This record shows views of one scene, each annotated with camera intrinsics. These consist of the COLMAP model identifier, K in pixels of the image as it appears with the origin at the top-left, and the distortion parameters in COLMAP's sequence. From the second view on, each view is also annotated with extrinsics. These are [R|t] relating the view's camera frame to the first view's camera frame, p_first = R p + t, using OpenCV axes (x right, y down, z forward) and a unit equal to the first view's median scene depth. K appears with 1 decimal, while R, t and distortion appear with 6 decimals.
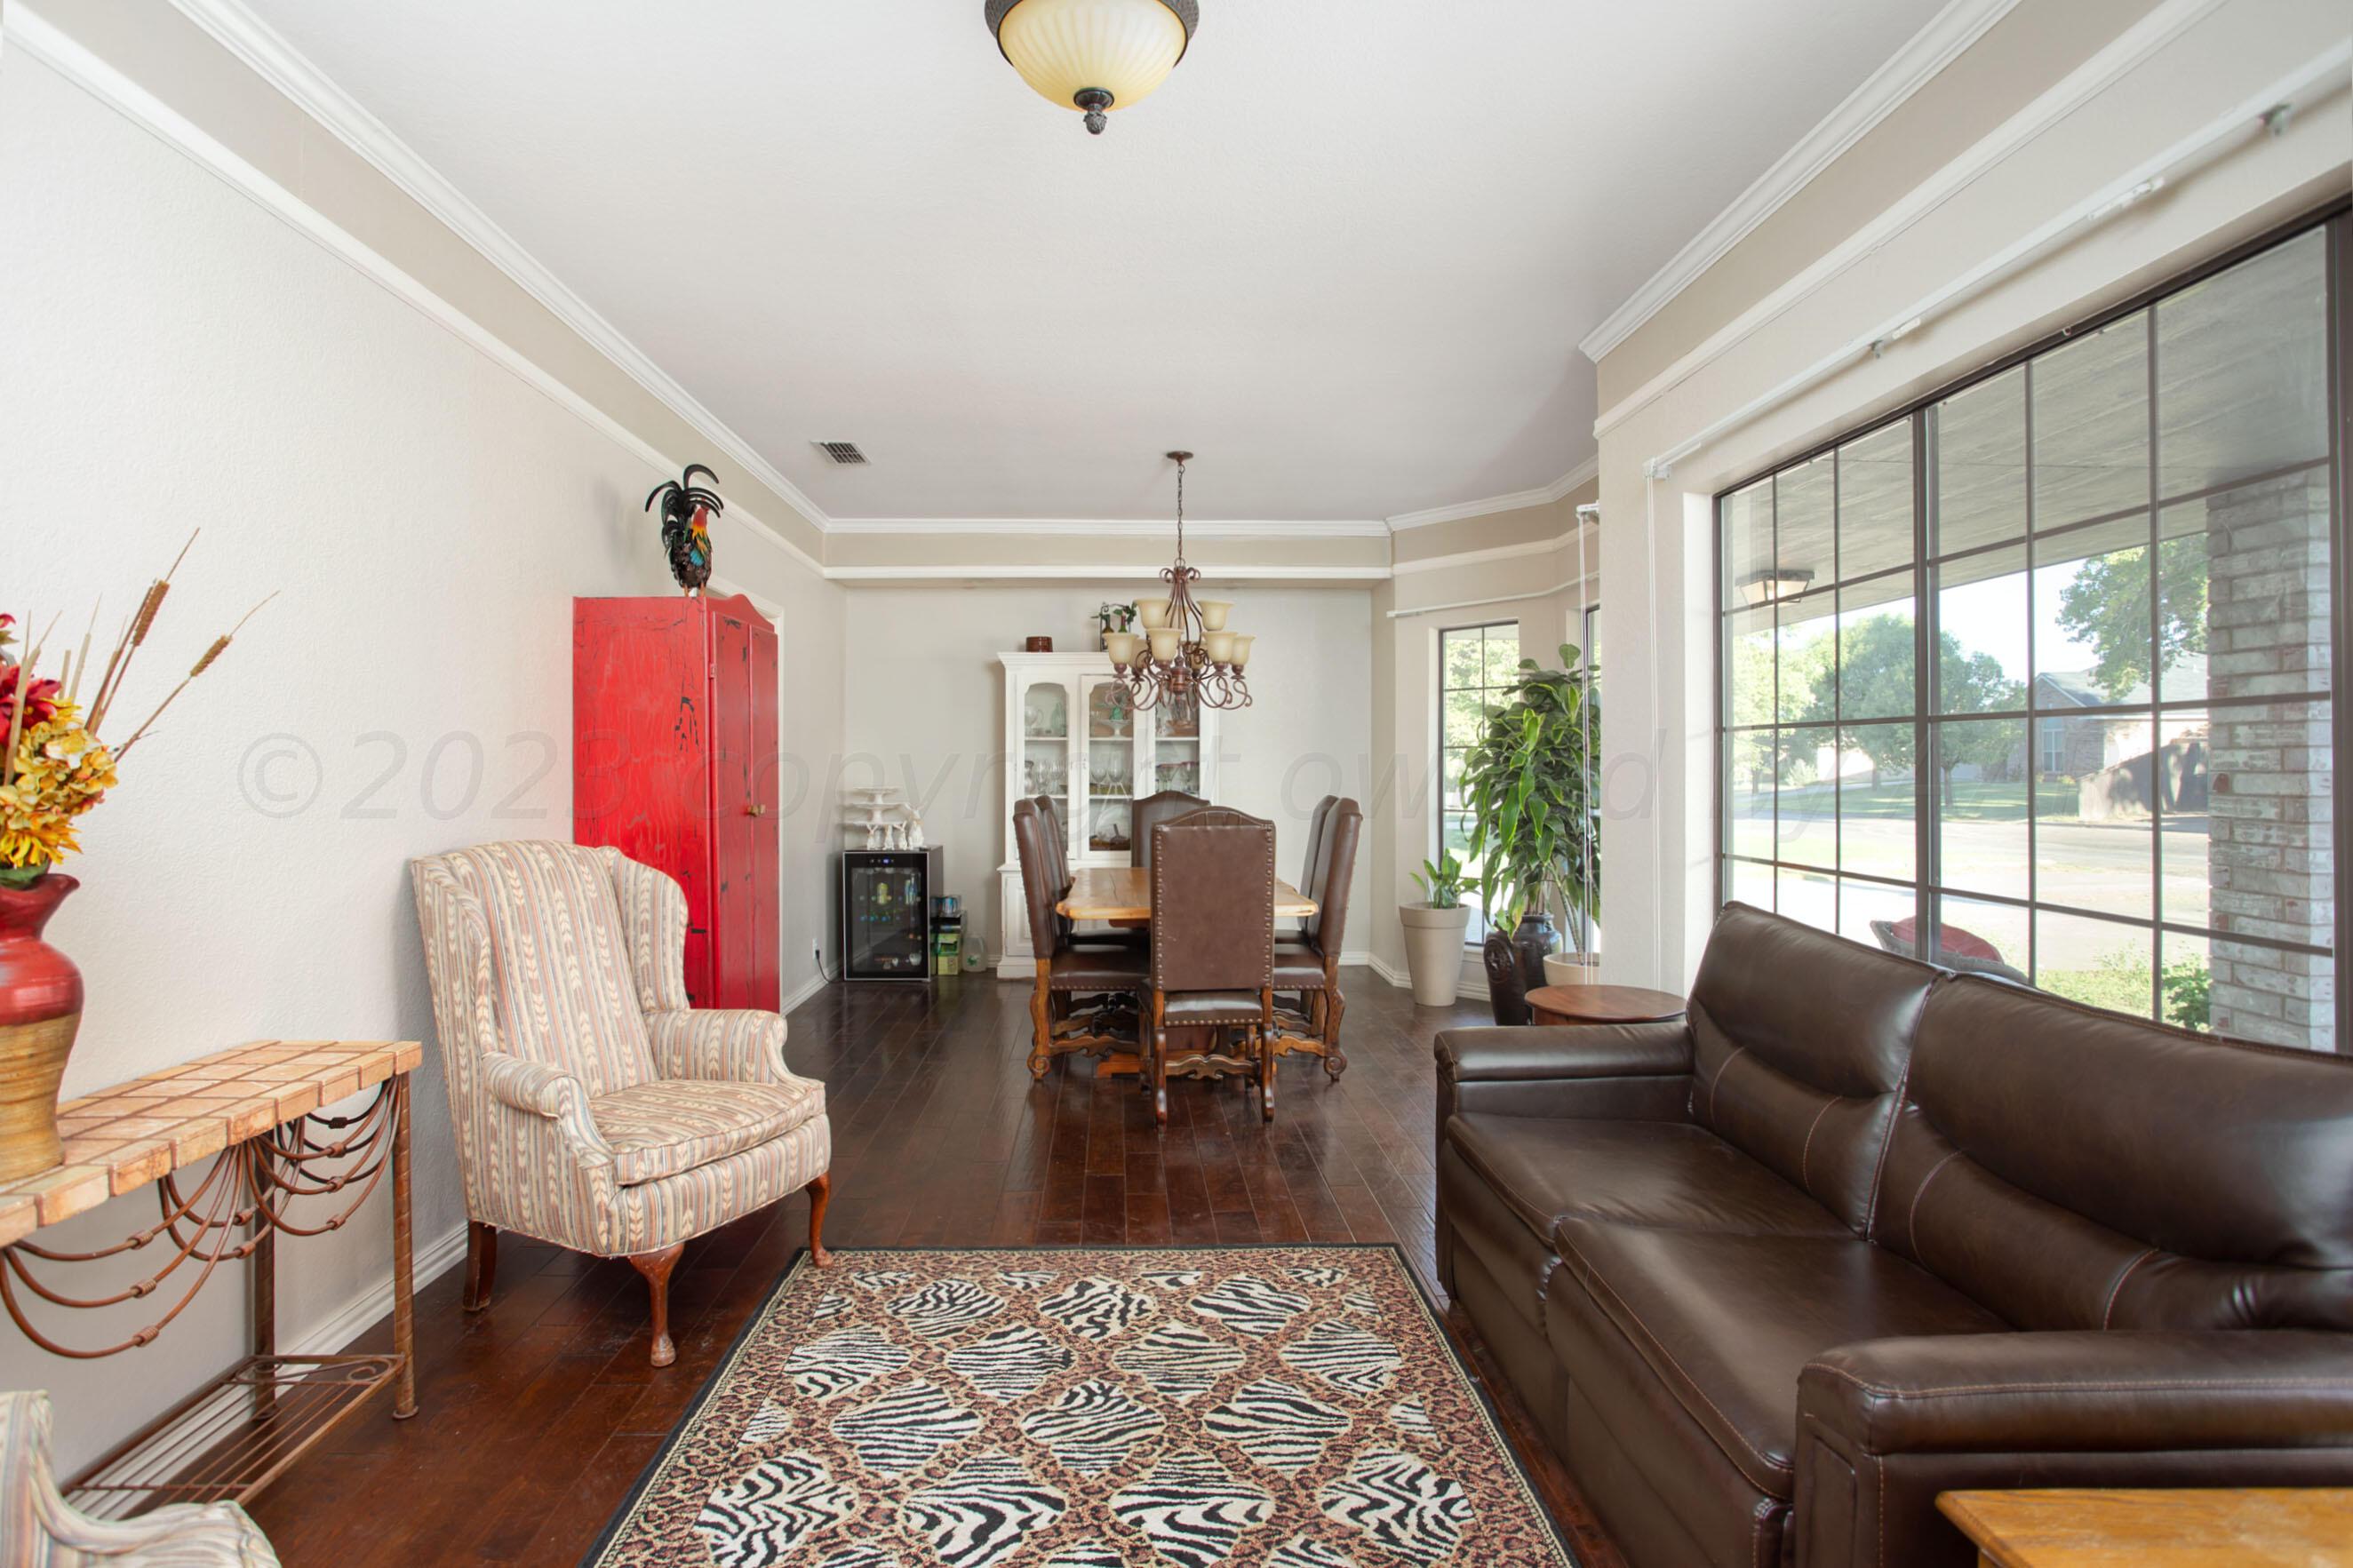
lens RADIAL K [[1174.0, 0, 1181.3], [0, 1174.0, 776.3], [0, 0, 1]] dist [-0.038114, 0.000715]
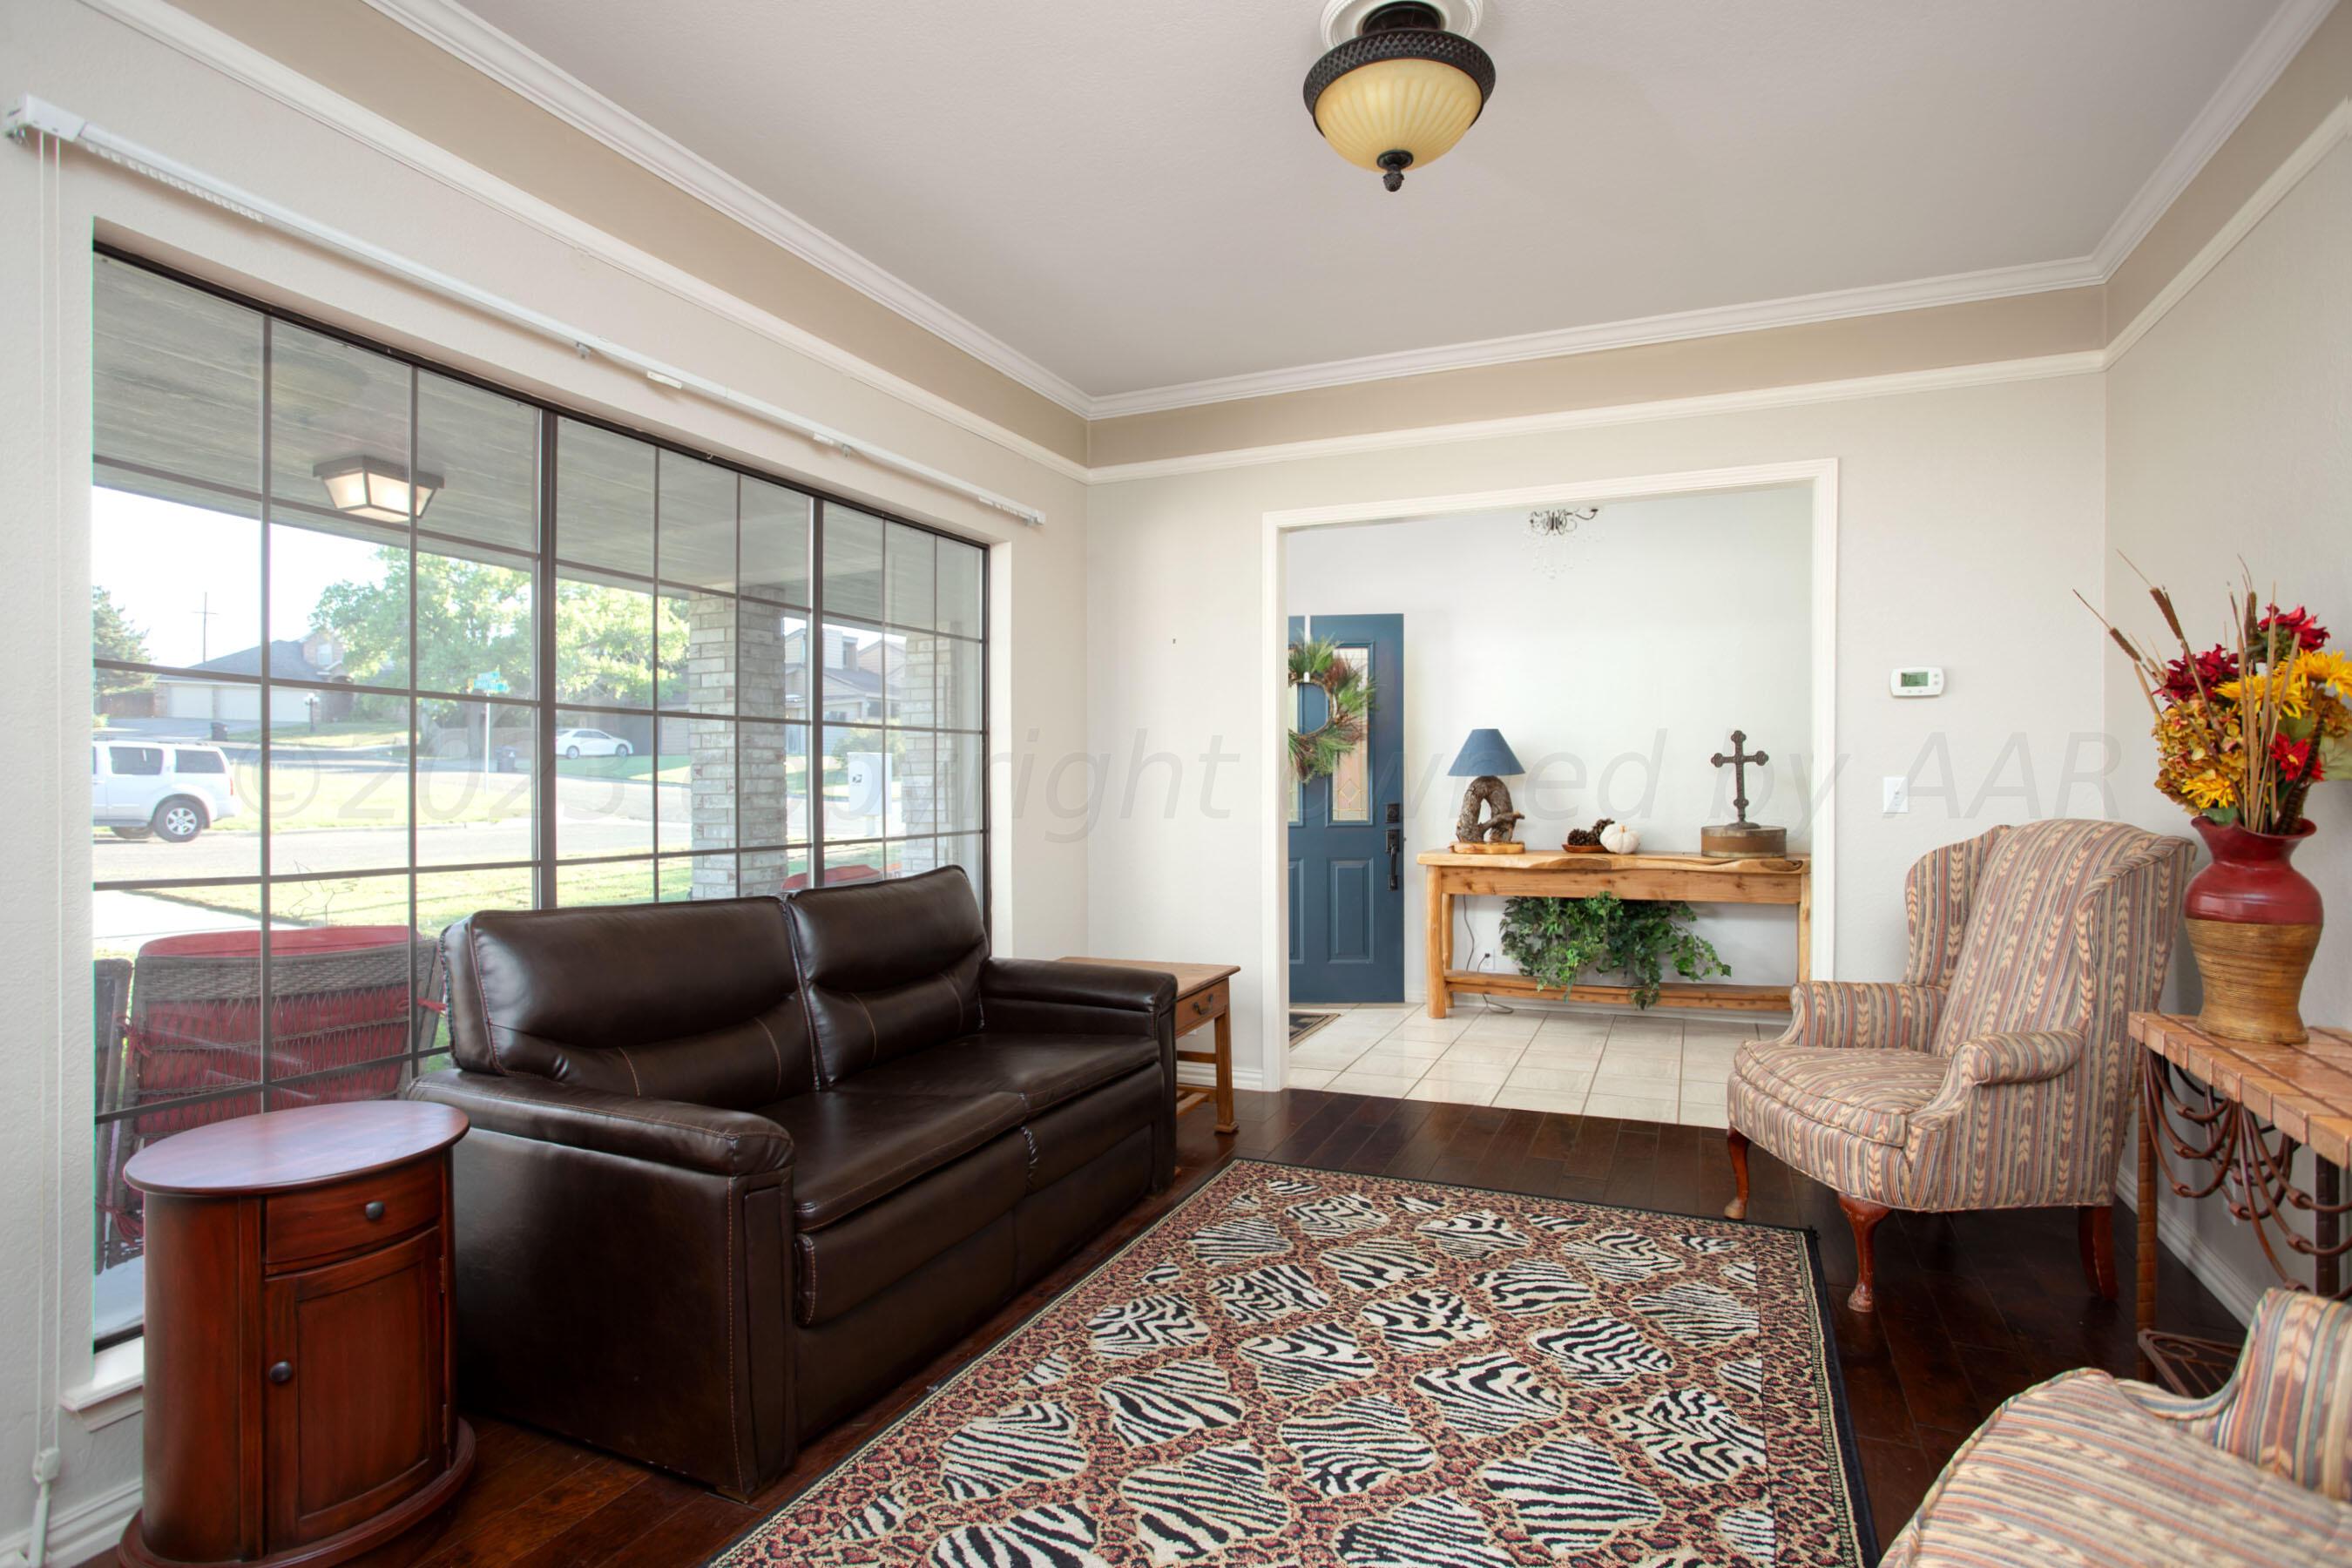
lens RADIAL K [[1173.7, 0, 1189.2], [0, 1173.7, 784.7], [0, 0, 1]] dist [-0.038114, 0.000715]
pose [[-0.891422, -0.005179, 0.453145, -0.389765], [-0.002380, 0.999974, 0.006747, 0.043982], [-0.453168, 0.004936, -0.891411, 1.981696]]
